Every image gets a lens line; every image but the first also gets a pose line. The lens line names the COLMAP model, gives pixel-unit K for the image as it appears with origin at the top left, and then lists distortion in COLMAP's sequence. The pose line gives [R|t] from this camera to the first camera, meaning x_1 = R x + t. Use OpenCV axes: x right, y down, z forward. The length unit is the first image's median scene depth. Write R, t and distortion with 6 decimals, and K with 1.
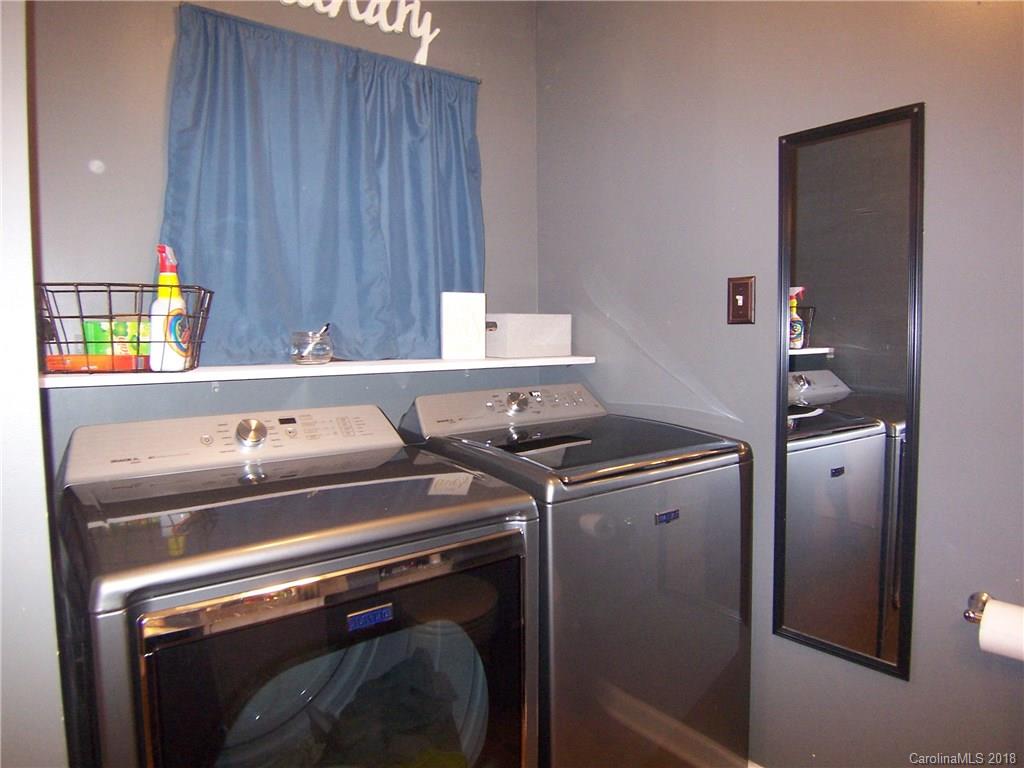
lens RADIAL K [[688.3, 0, 513.6], [0, 688.3, 387.7], [0, 0, 1]] dist [-0.038230, -0.003682]
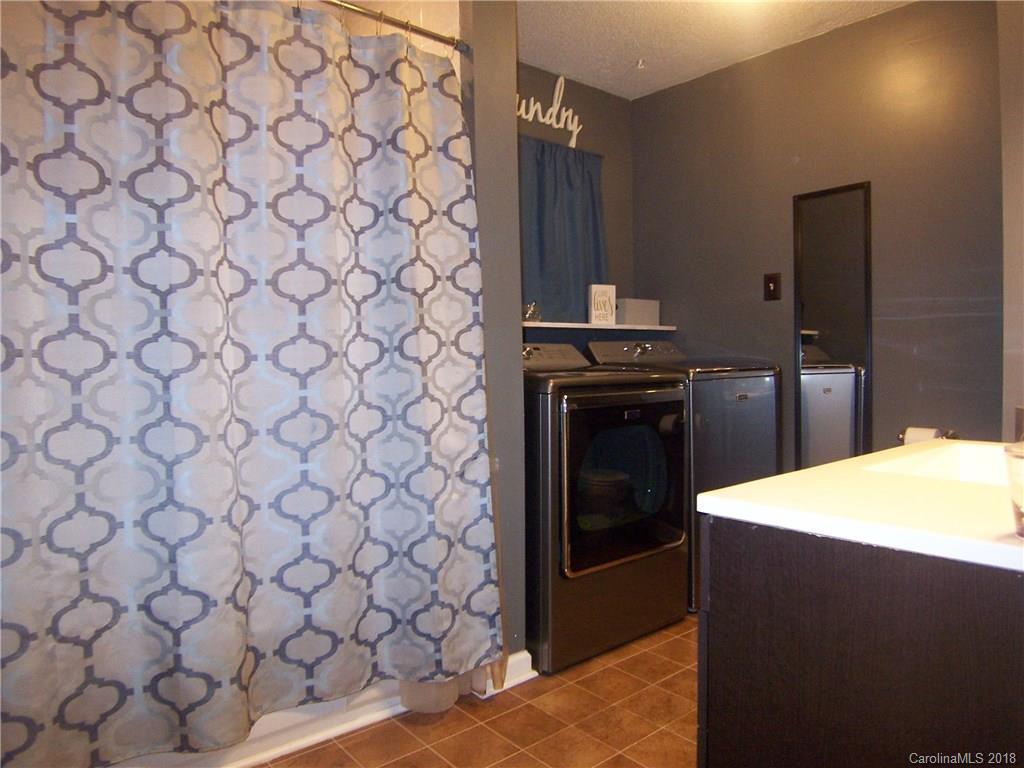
lens RADIAL K [[688.3, 0, 510.4], [0, 688.3, 379.6], [0, 0, 1]] dist [-0.038230, -0.003682]
pose [[0.999199, -0.005924, 0.039578, -0.363840], [0.007770, 0.998881, -0.046653, 0.166184], [-0.039257, 0.046923, 0.998127, -0.633043]]
